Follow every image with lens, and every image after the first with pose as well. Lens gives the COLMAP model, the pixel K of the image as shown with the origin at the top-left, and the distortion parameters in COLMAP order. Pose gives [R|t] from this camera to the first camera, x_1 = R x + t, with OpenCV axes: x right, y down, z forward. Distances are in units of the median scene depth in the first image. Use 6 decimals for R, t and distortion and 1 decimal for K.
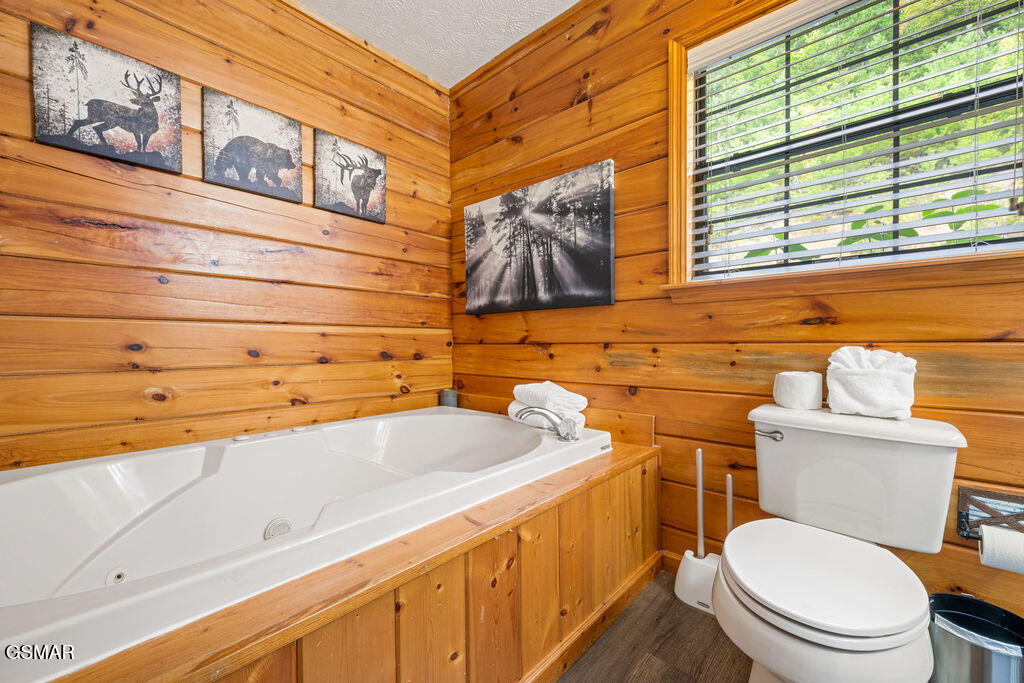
lens RADIAL K [[410.0, 0, 512.5], [0, 410.0, 345.1], [0, 0, 1]] dist [-0.000321, -0.000158]
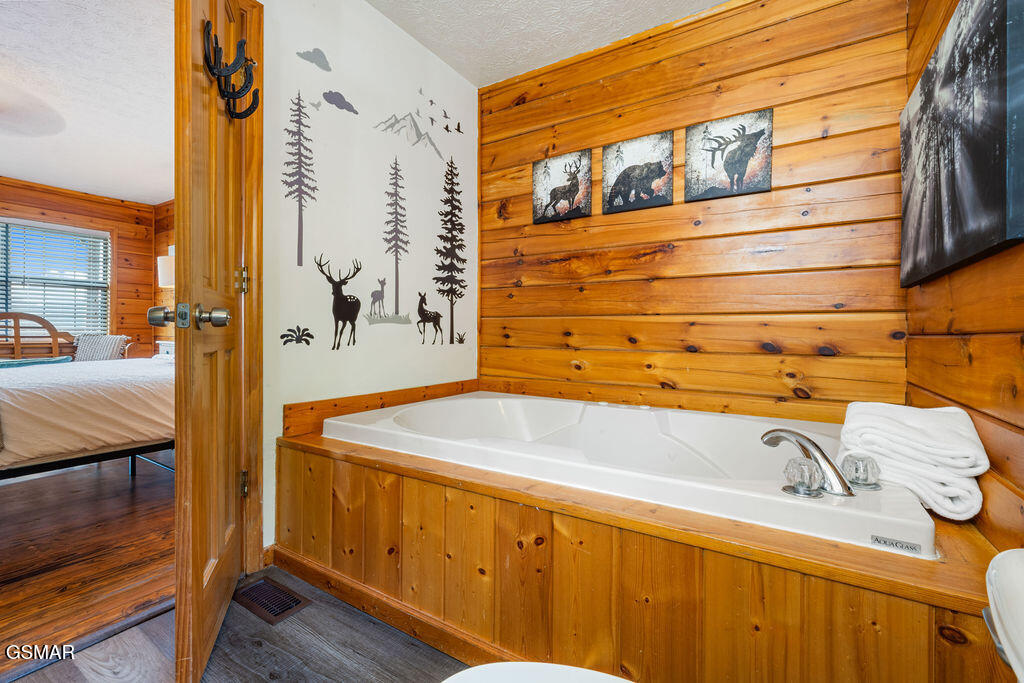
lens RADIAL K [[443.7, 0, 514.9], [0, 443.7, 333.8], [0, 0, 1]] dist [-0.004497, -0.000356]
pose [[0.168885, 0.003635, -0.985629, 0.590873], [-0.015653, 0.999877, 0.001005, 0.004985], [0.985512, 0.015258, 0.168921, 0.405793]]
